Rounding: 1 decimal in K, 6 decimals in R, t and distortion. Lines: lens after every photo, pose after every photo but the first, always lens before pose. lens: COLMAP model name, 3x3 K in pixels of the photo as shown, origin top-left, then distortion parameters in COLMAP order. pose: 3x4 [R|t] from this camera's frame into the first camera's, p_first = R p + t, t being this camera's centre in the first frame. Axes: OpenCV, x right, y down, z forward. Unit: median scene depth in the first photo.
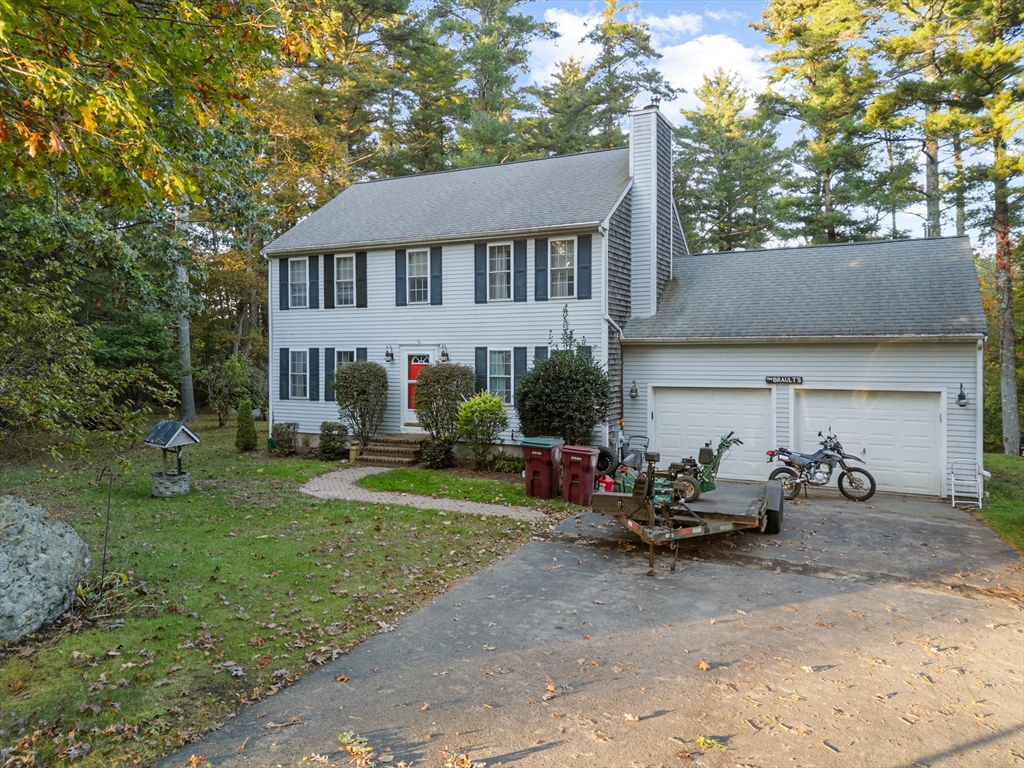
lens RADIAL K [[722.8, 0, 521.2], [0, 722.8, 369.9], [0, 0, 1]] dist [0.057336, -0.044722]
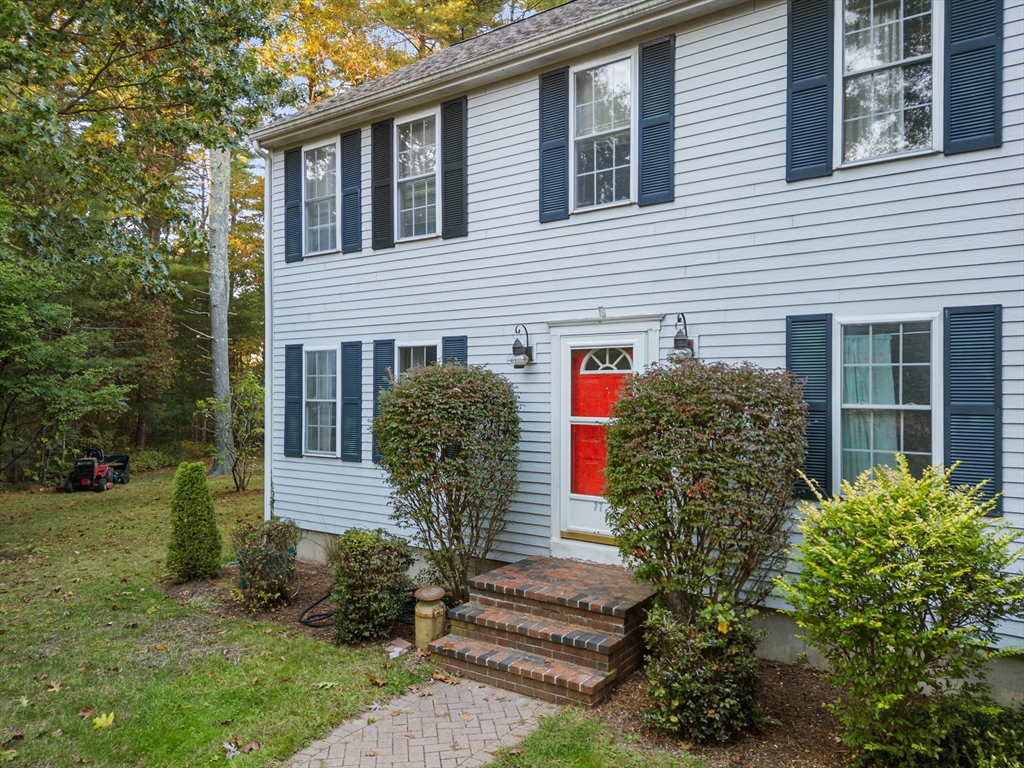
lens RADIAL K [[722.8, 0, 481.8], [0, 722.8, 398.0], [0, 0, 1]] dist [0.057336, -0.044722]
pose [[0.978669, 0.001089, -0.205442, -0.125516], [-0.003099, 0.999950, -0.009465, 0.008313], [0.205422, 0.009899, 0.978624, 0.625748]]
